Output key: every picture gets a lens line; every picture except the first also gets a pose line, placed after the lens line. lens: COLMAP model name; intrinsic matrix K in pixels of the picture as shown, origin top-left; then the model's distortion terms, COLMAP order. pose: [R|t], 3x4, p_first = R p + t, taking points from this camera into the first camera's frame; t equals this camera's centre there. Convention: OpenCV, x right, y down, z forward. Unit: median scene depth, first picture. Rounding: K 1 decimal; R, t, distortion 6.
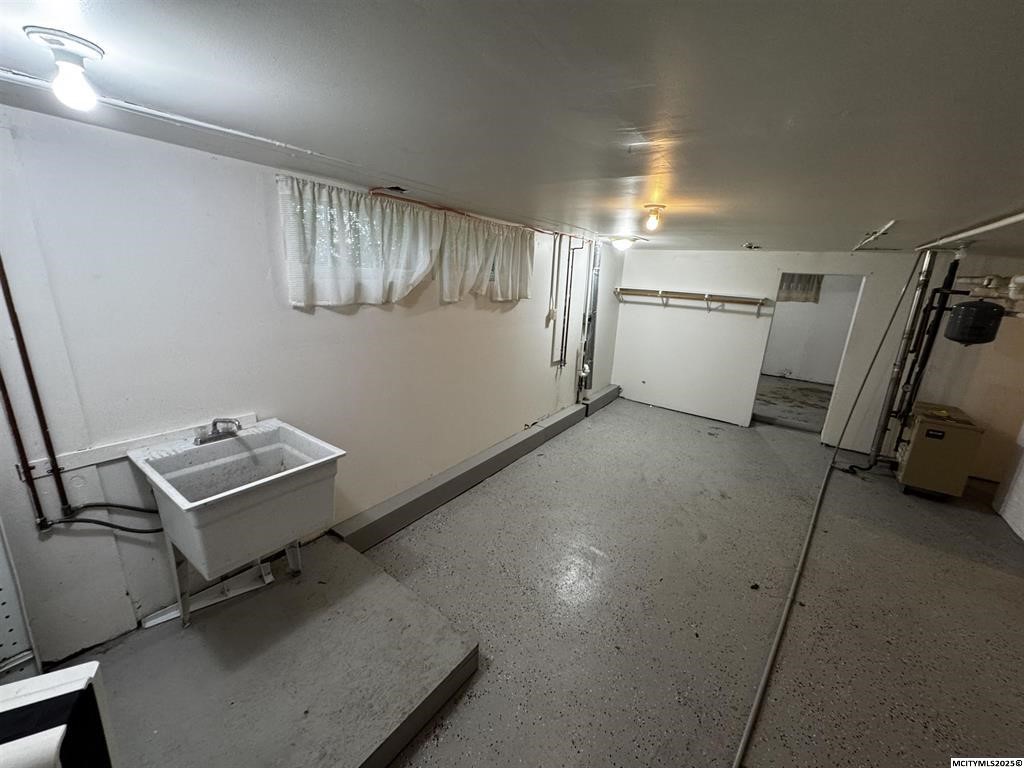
lens RADIAL K [[404.3, 0, 512.0], [0, 404.3, 384.0], [0, 0, 1]] dist [0.000319, 0.000037]
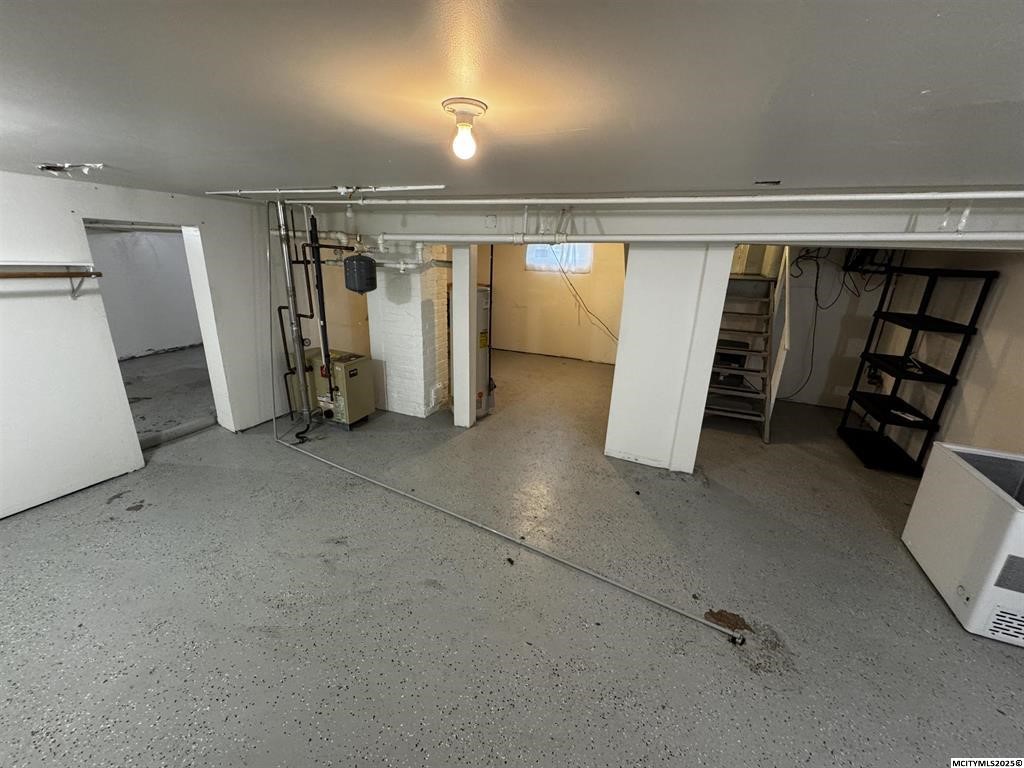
lens RADIAL K [[404.3, 0, 512.0], [0, 404.3, 384.0], [0, 0, 1]] dist [0.000319, 0.000037]
pose [[-0.183510, -0.342504, 0.921420, -0.099322], [0.222240, 0.898614, 0.378288, -0.159053], [-0.957566, 0.274196, -0.088786, 0.579542]]
